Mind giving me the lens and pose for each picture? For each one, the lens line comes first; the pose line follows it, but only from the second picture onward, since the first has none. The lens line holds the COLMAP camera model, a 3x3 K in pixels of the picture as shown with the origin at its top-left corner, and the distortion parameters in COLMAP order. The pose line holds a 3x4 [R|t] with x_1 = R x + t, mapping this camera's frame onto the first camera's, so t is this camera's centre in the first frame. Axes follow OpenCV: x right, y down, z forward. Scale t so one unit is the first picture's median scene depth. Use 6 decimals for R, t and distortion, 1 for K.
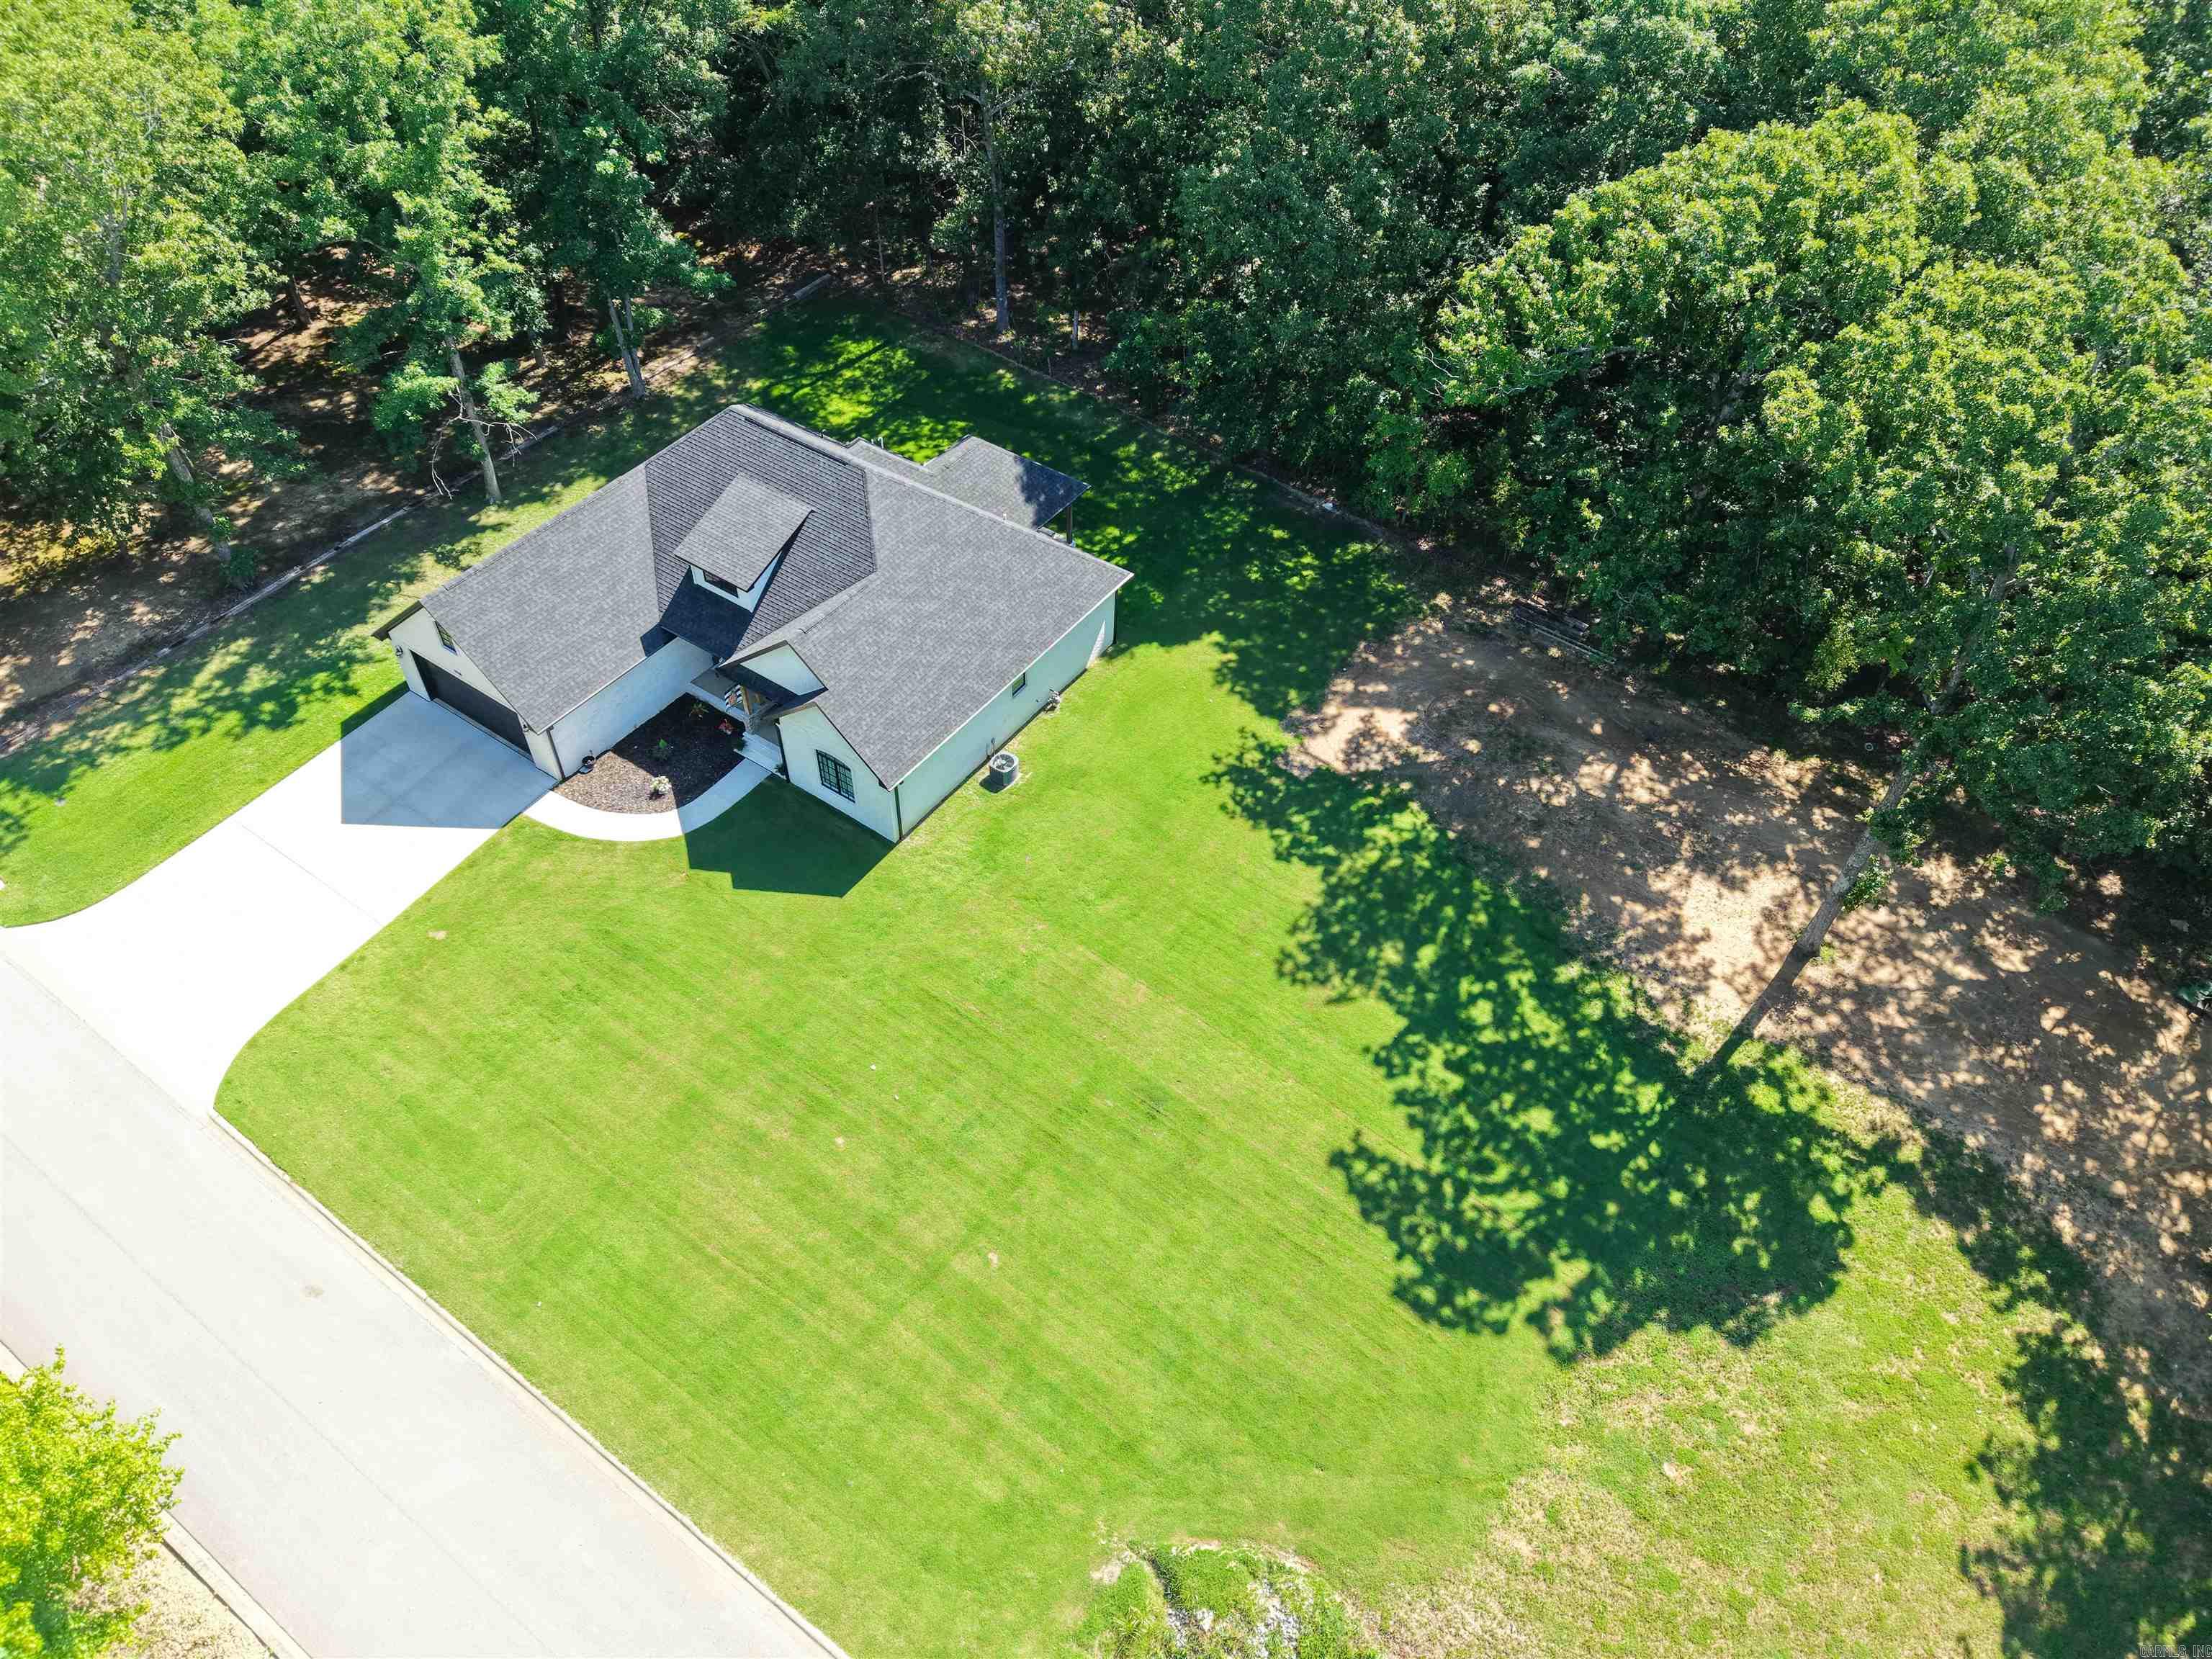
lens RADIAL K [[1416.7, 0, 1203.4], [0, 1416.7, 828.7], [0, 0, 1]] dist [0.008536, -0.003126]
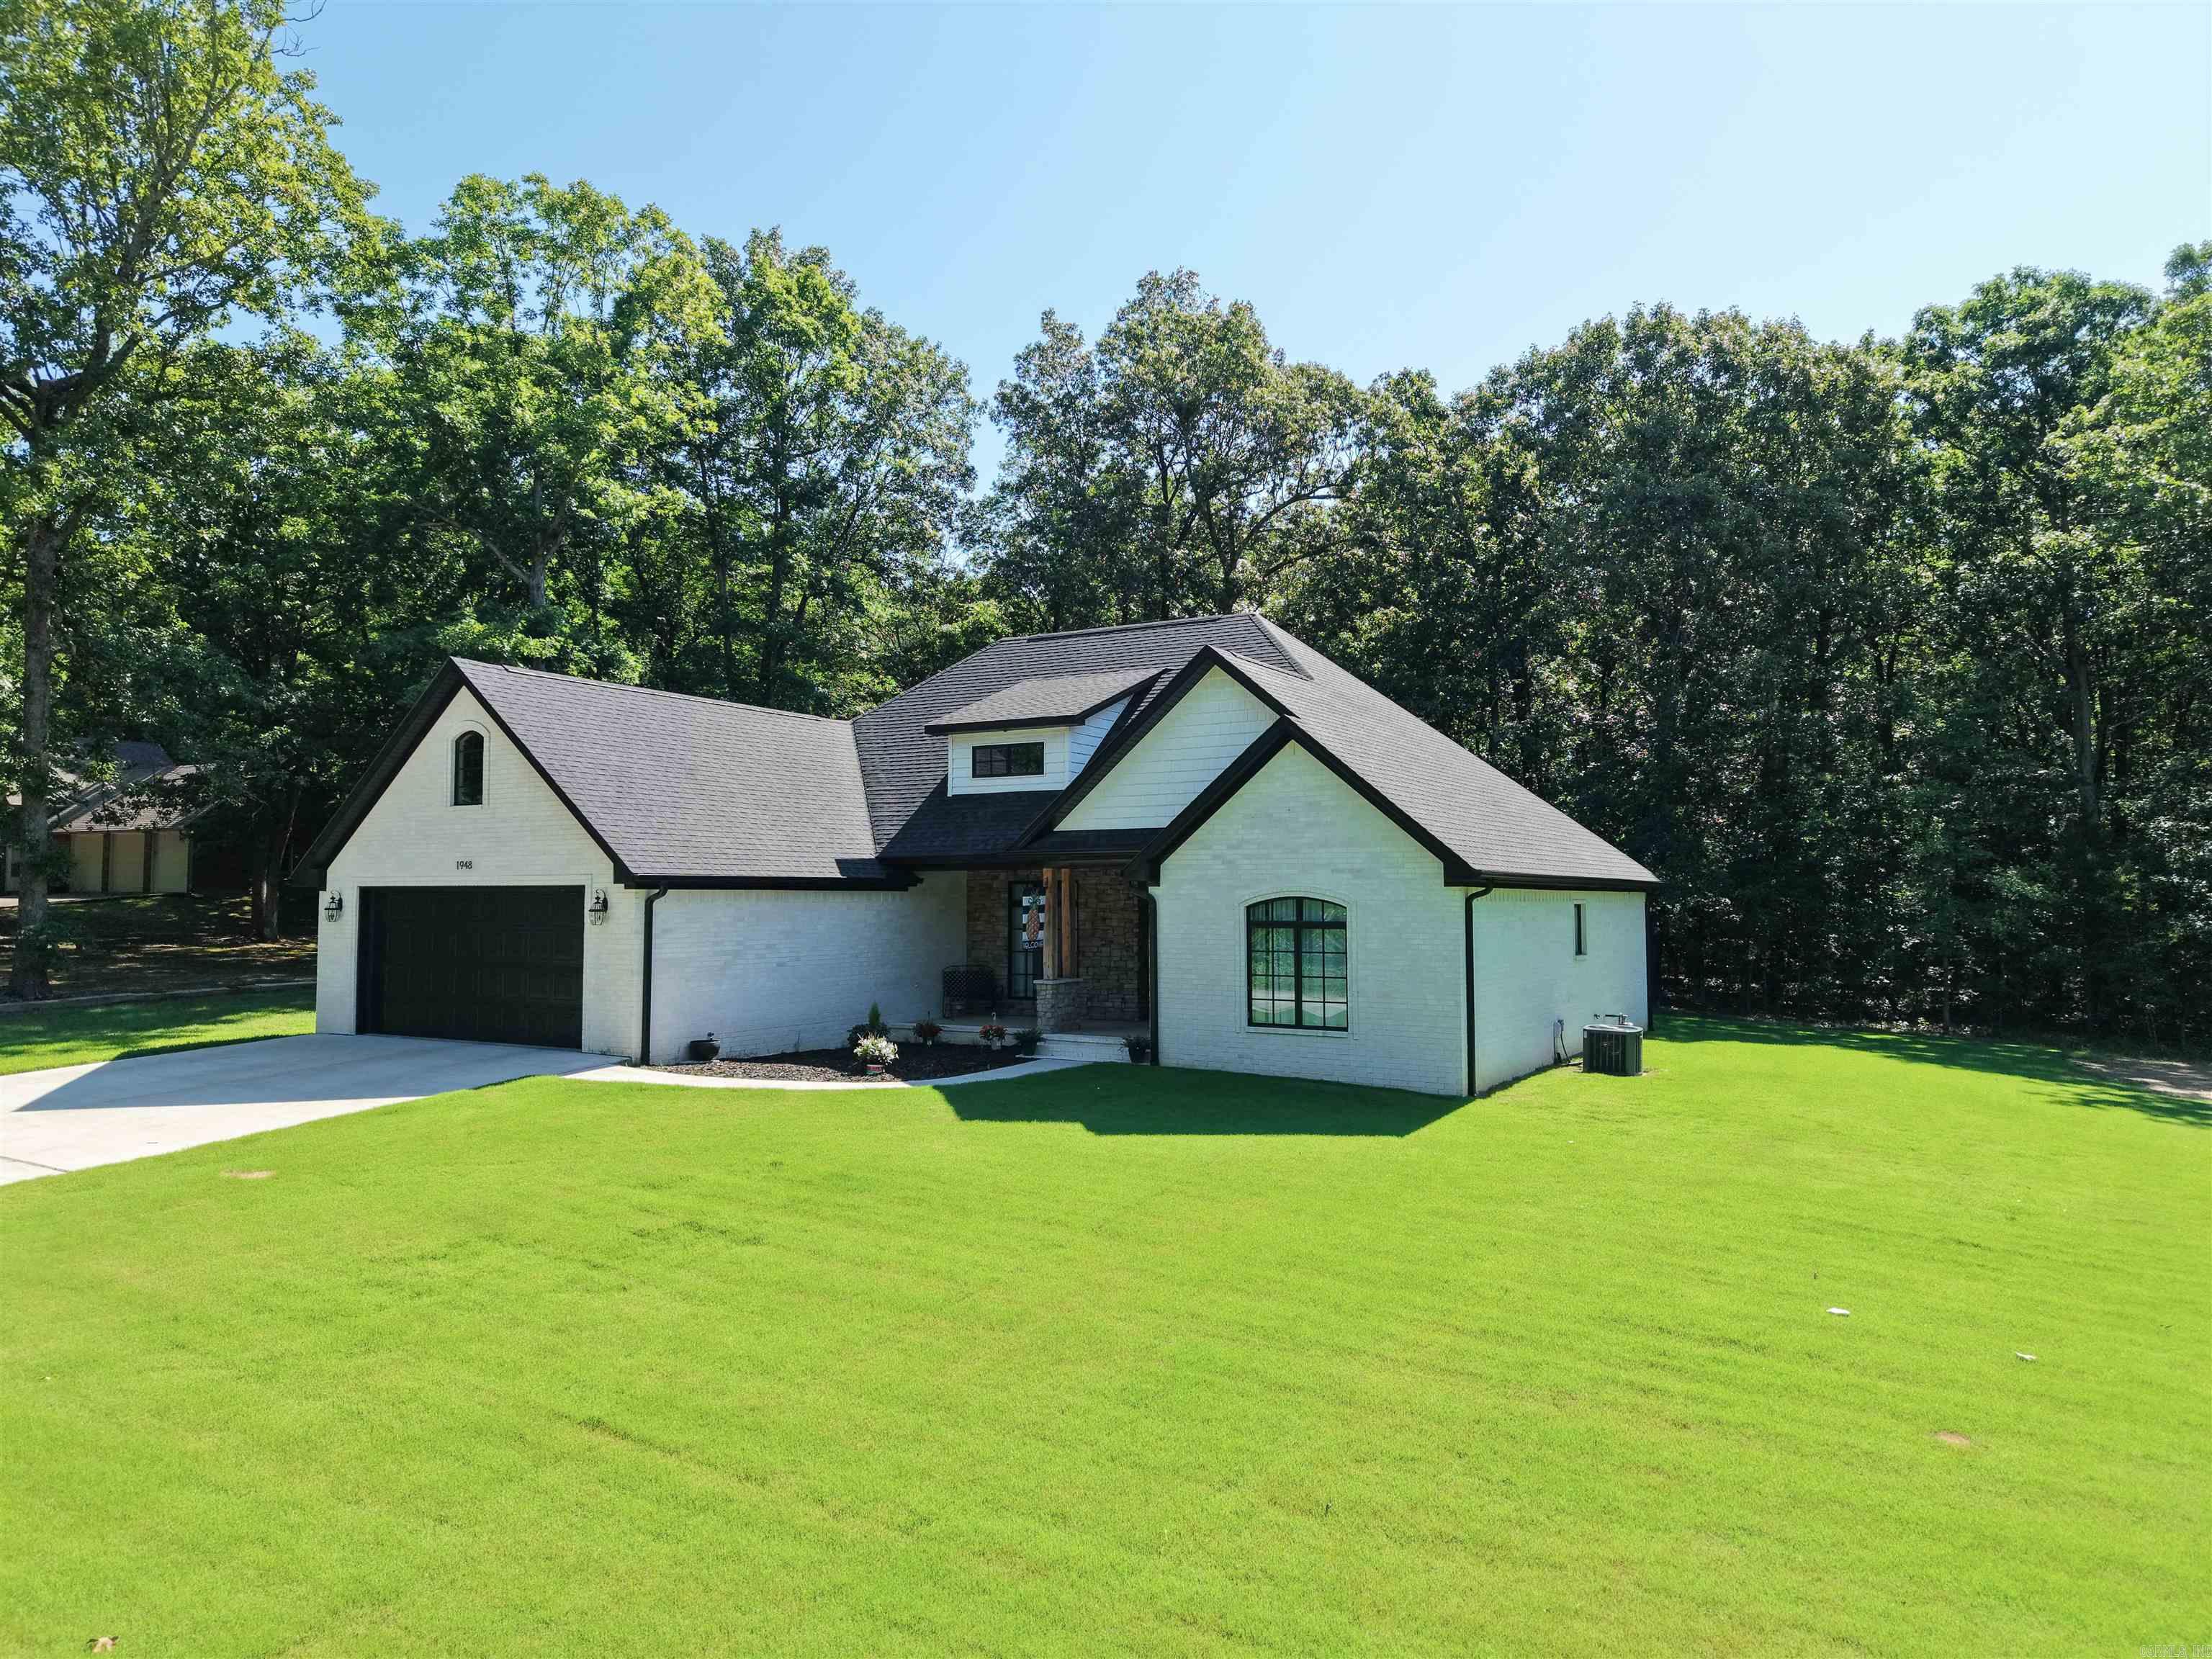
lens RADIAL K [[1466.7, 0, 1106.0], [0, 1466.7, 829.5], [0, 0, 1]] dist [0.042564, -0.045097]
pose [[0.998796, -0.023770, 0.042924, -0.347539], [0.048262, 0.633595, -0.772158, 0.284293], [-0.008842, 0.773299, 0.633979, 0.707659]]
